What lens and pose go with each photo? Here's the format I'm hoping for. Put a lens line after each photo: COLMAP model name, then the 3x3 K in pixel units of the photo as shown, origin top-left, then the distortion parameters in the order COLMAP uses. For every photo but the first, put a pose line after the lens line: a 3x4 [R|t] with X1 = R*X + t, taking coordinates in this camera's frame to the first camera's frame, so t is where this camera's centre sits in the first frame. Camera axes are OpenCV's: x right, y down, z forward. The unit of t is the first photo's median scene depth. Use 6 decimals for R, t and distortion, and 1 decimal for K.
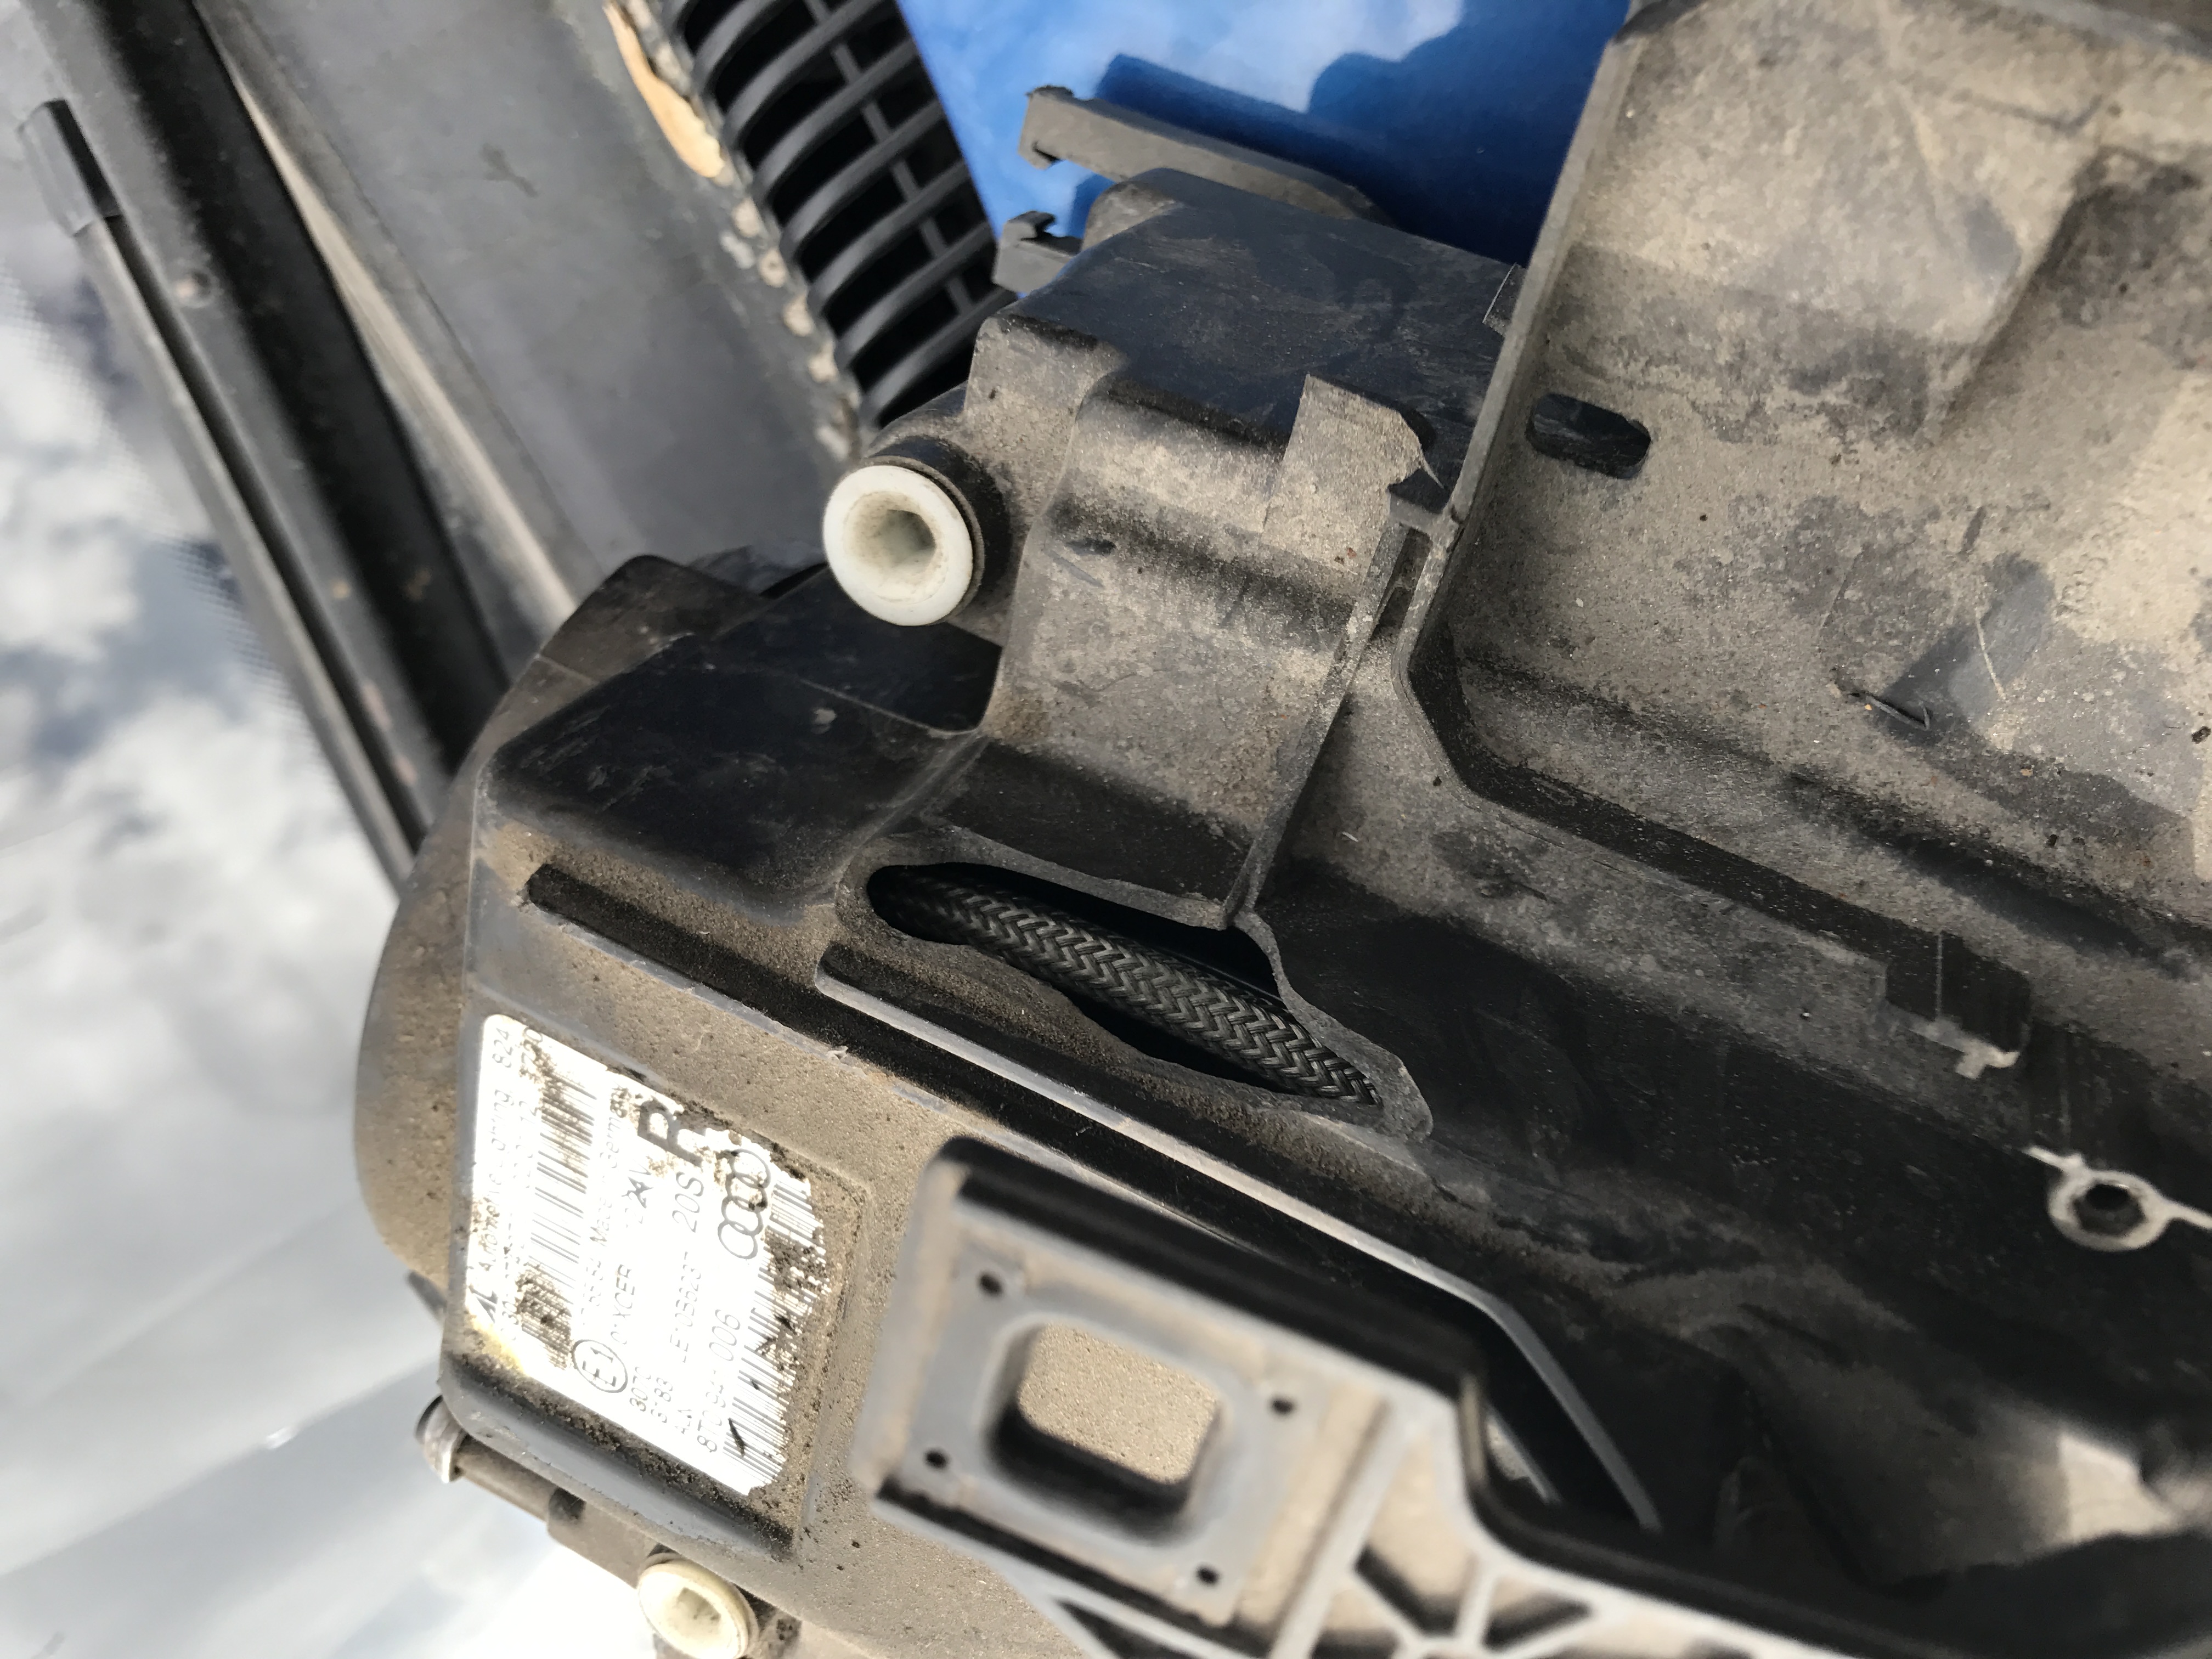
lens RADIAL K [[1797.1, 0, 1116.2], [0, 1797.1, 823.0], [0, 0, 1]] dist [0.013286, -0.006541]
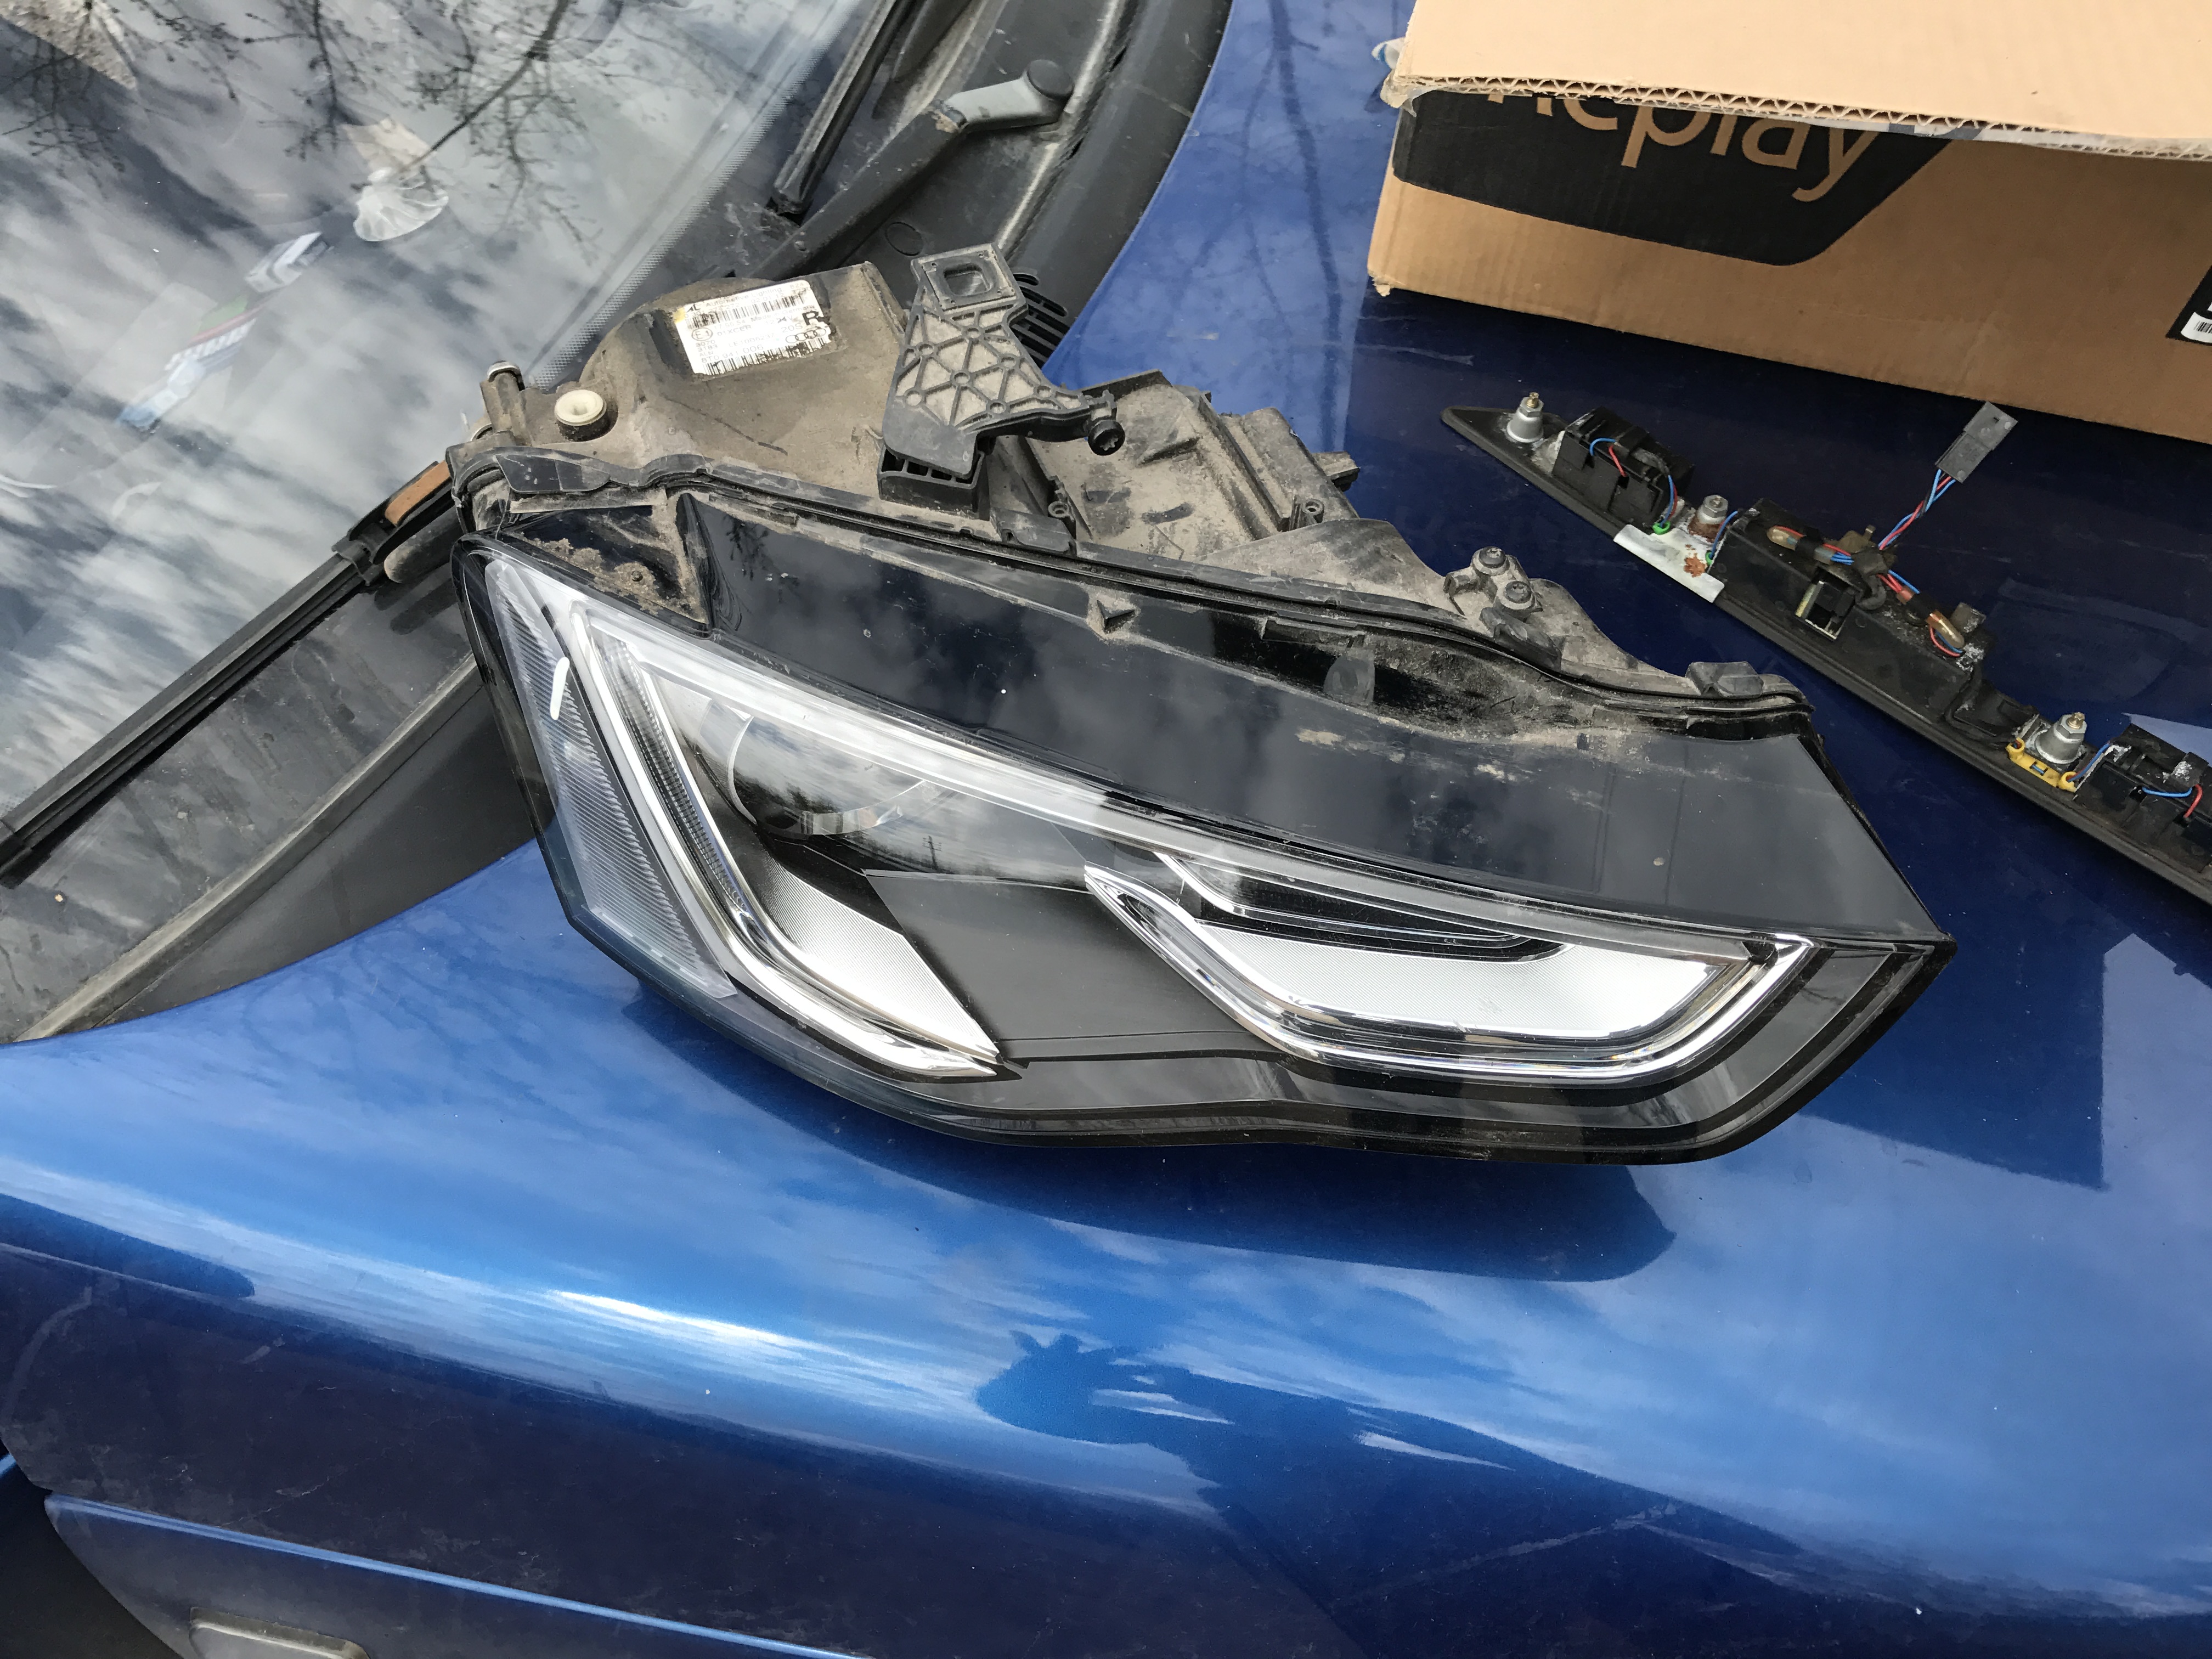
lens RADIAL K [[1797.1, 0, 1108.6], [0, 1797.1, 827.1], [0, 0, 1]] dist [0.013286, -0.006541]
pose [[0.544635, 0.825528, -0.147907, 1.466600], [-0.604719, 0.264353, -0.751287, 2.807781], [-0.581109, 0.498619, 0.643189, -1.179873]]
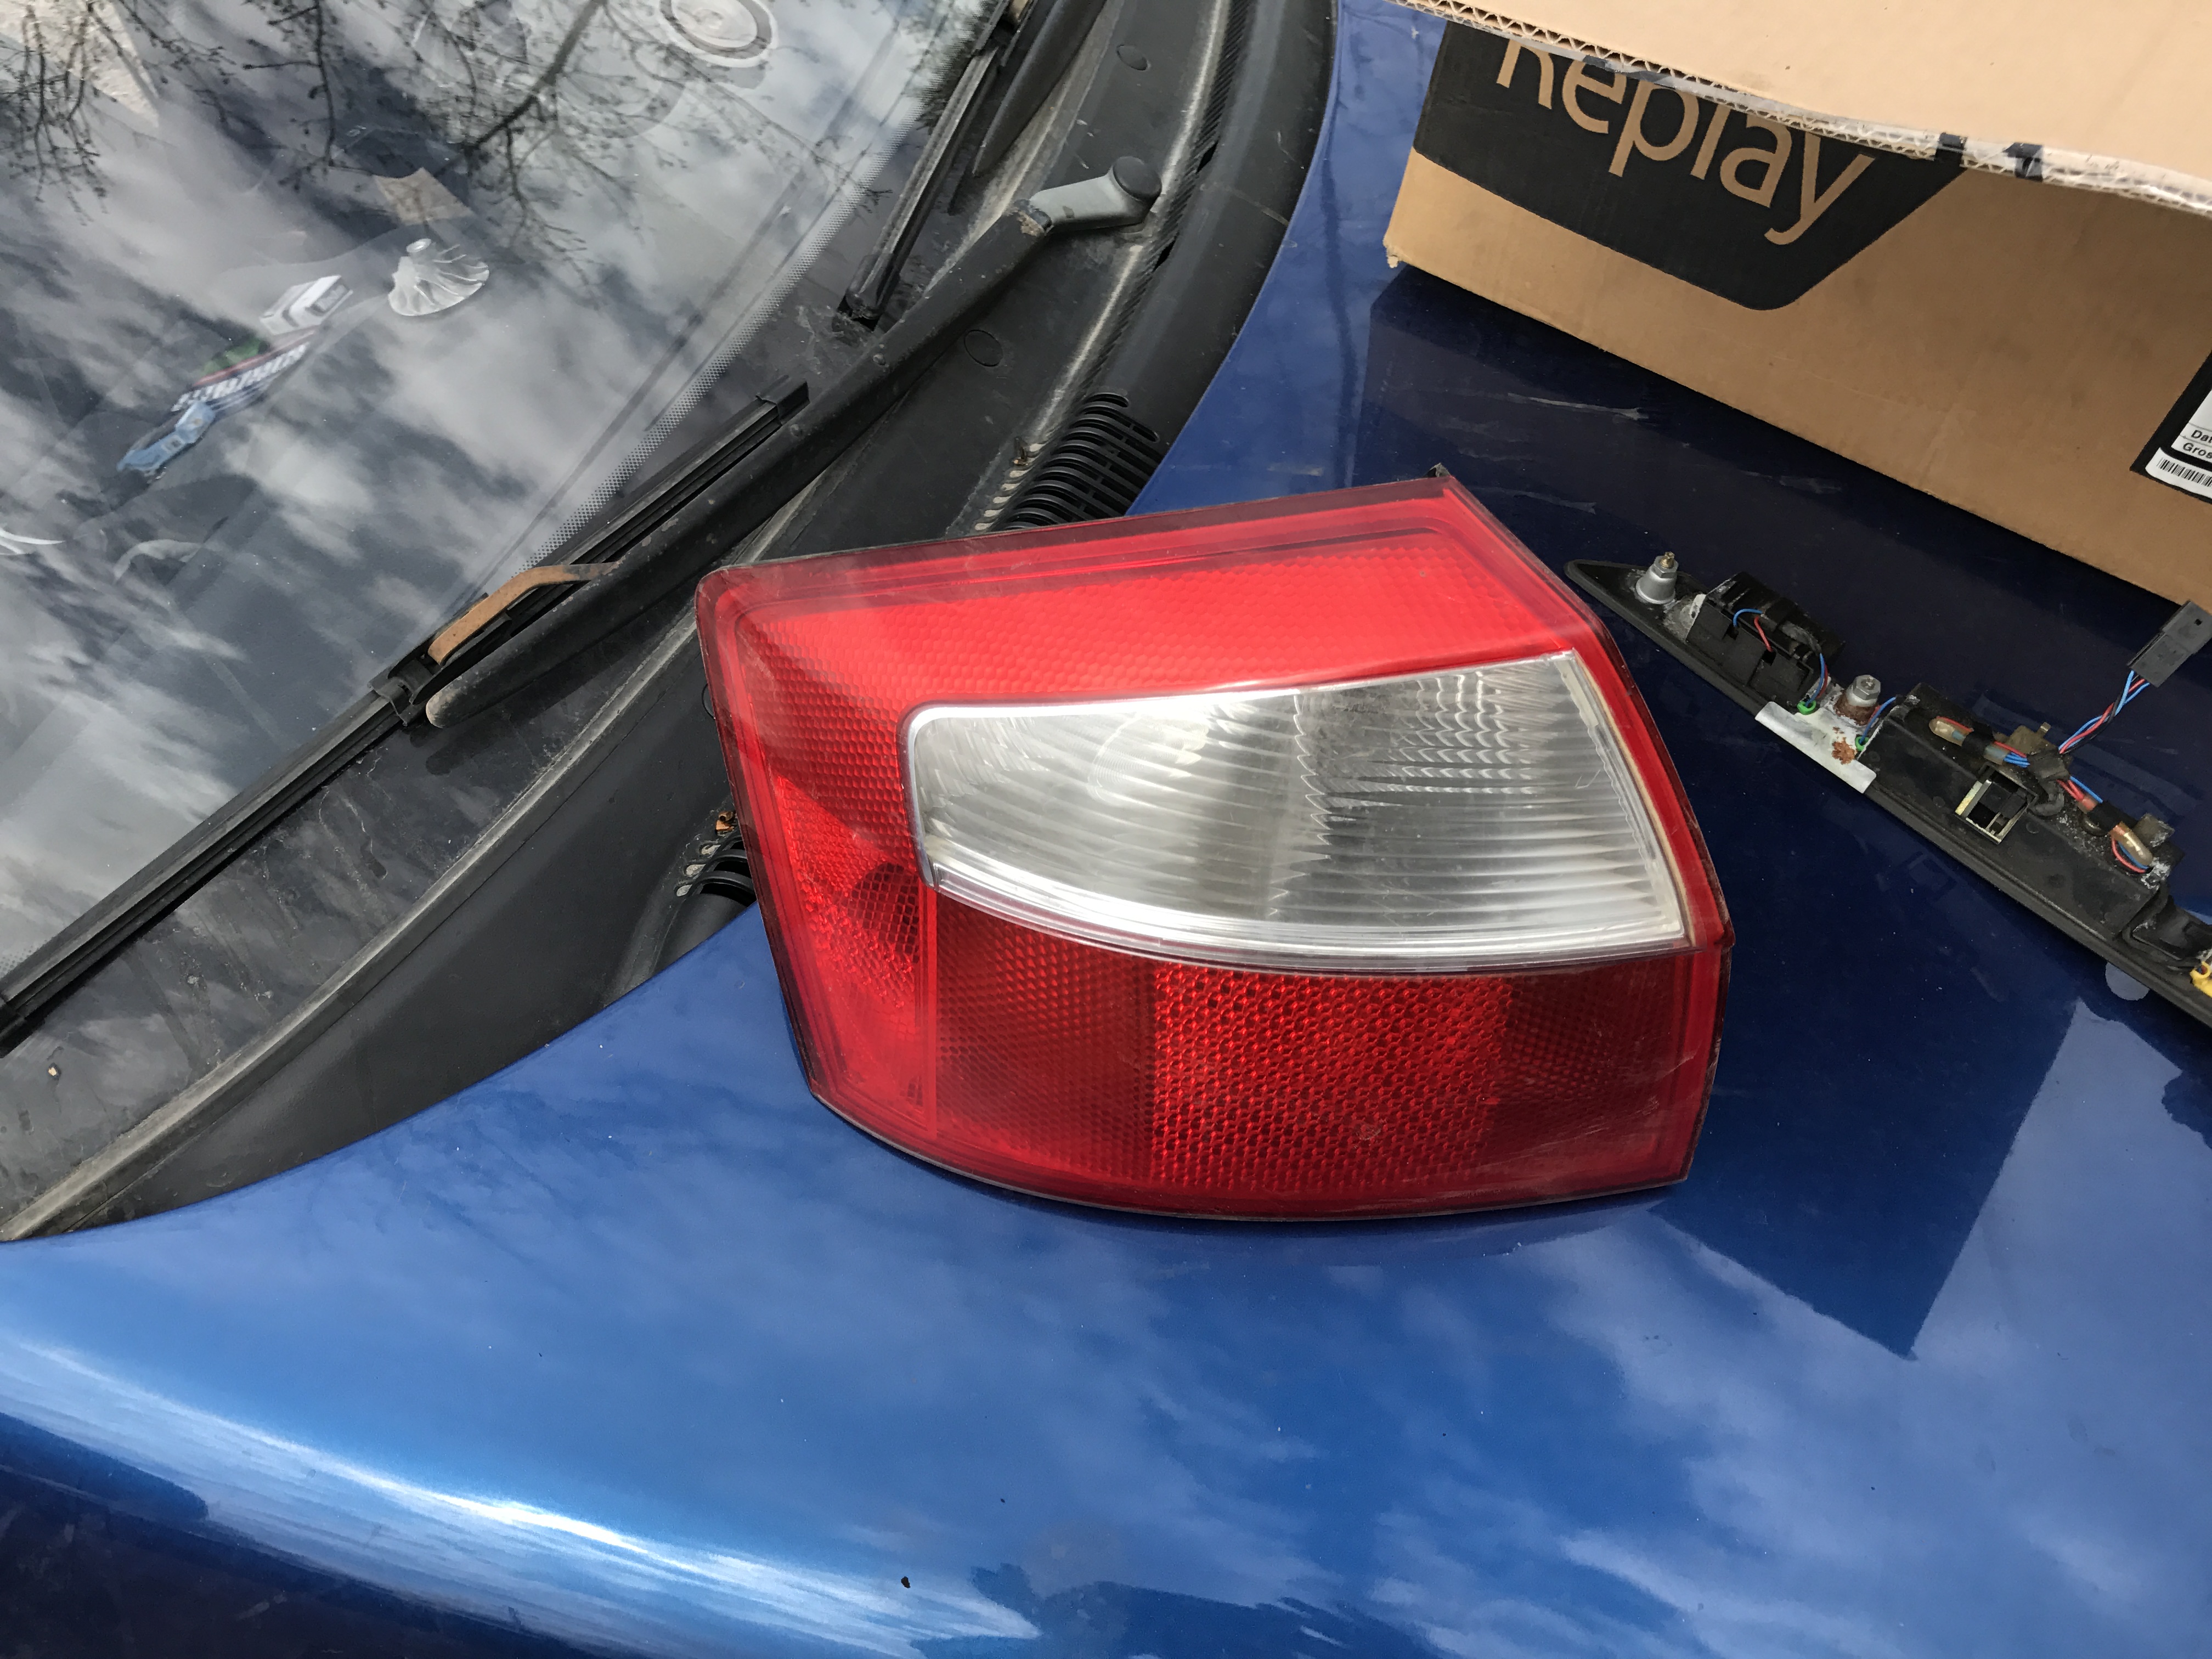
lens RADIAL K [[1797.1, 0, 1104.2], [0, 1797.1, 836.7], [0, 0, 1]] dist [0.013286, -0.006541]
pose [[0.515892, 0.842706, -0.153954, 0.982723], [-0.607159, 0.232908, -0.759679, 2.608635], [-0.604329, 0.485386, 0.631812, -0.960951]]
